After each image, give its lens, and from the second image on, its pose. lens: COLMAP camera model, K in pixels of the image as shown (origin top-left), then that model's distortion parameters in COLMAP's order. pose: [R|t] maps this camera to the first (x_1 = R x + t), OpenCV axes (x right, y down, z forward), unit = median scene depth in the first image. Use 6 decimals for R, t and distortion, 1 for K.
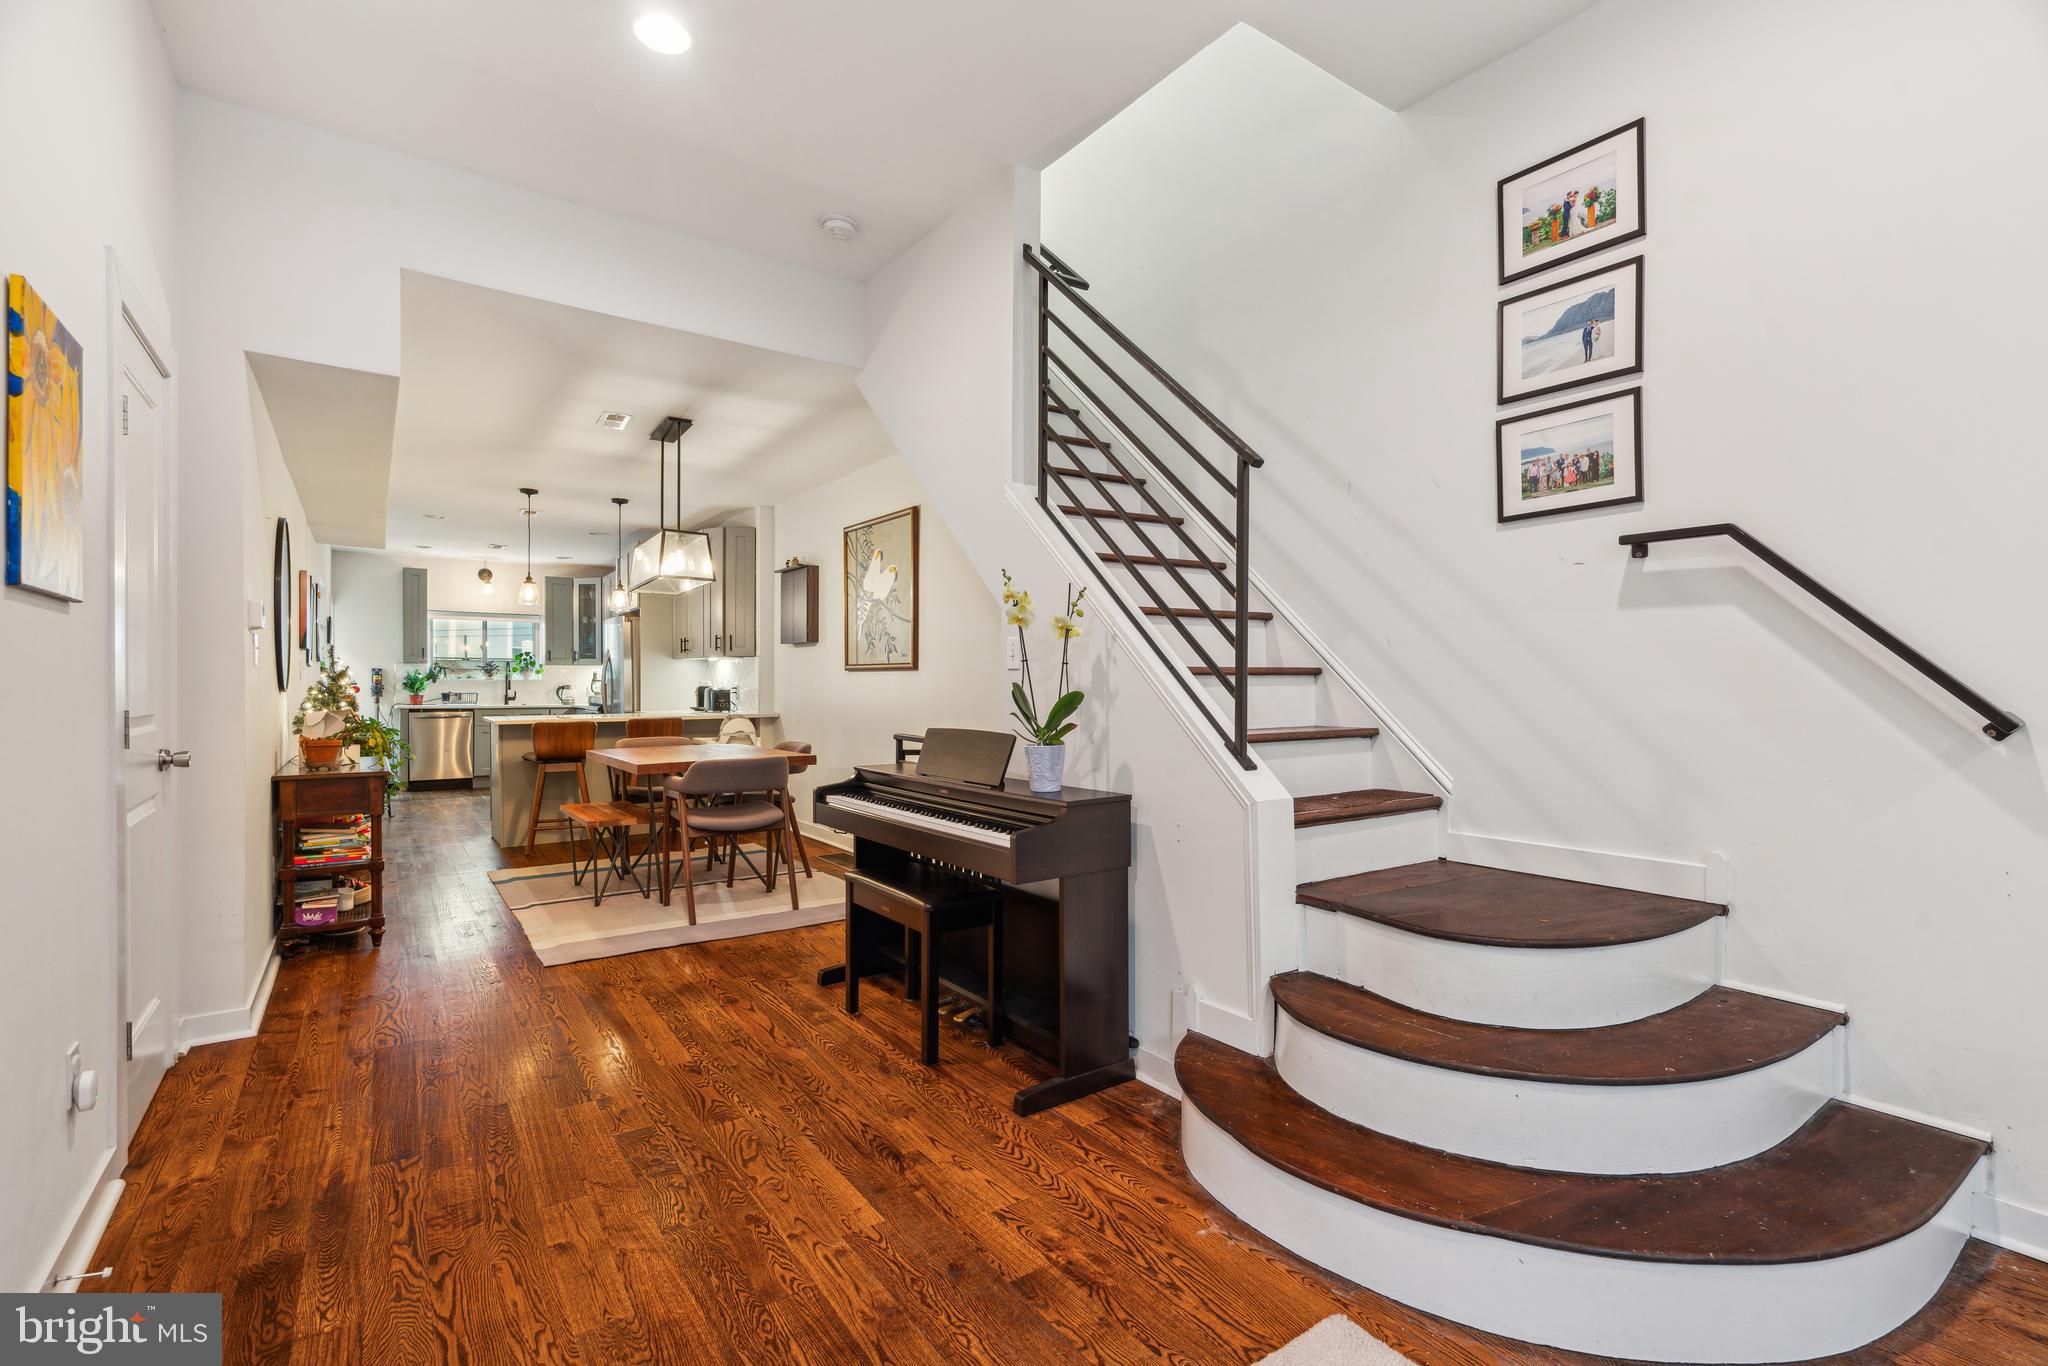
lens RADIAL K [[917.0, 0, 1006.0], [0, 917.0, 687.8], [0, 0, 1]] dist [-0.006543, 0.003073]
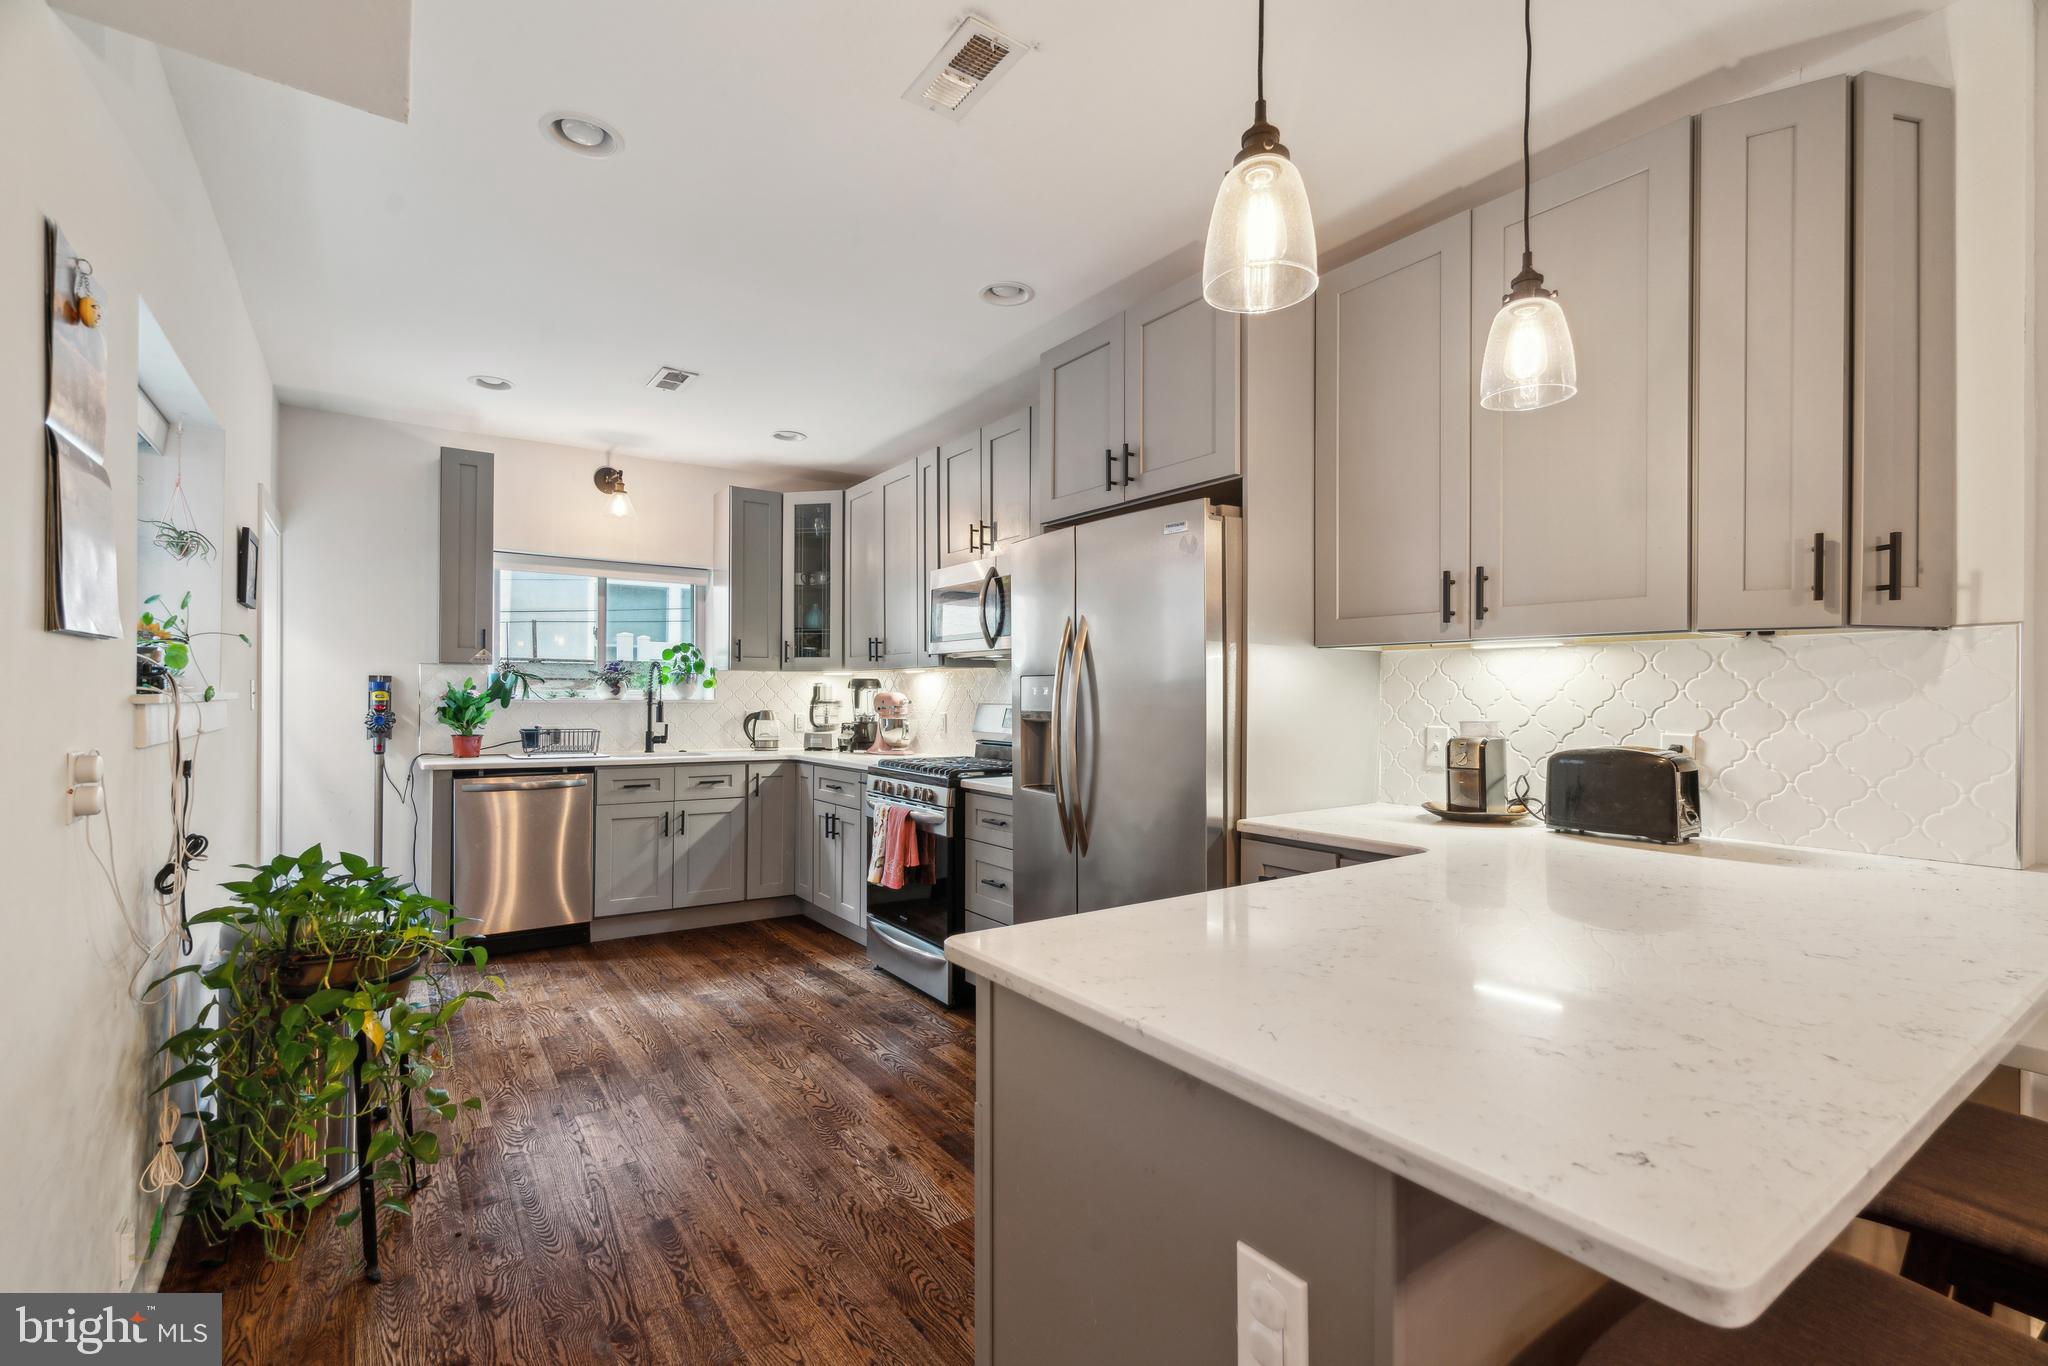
lens RADIAL K [[917.0, 0, 1009.8], [0, 917.0, 693.5], [0, 0, 1]] dist [-0.006543, 0.003073]
pose [[0.999970, 0.004261, -0.006492, -0.708335], [-0.004305, 0.999967, -0.006831, -0.019932], [0.006463, 0.006859, 0.999956, 1.042562]]
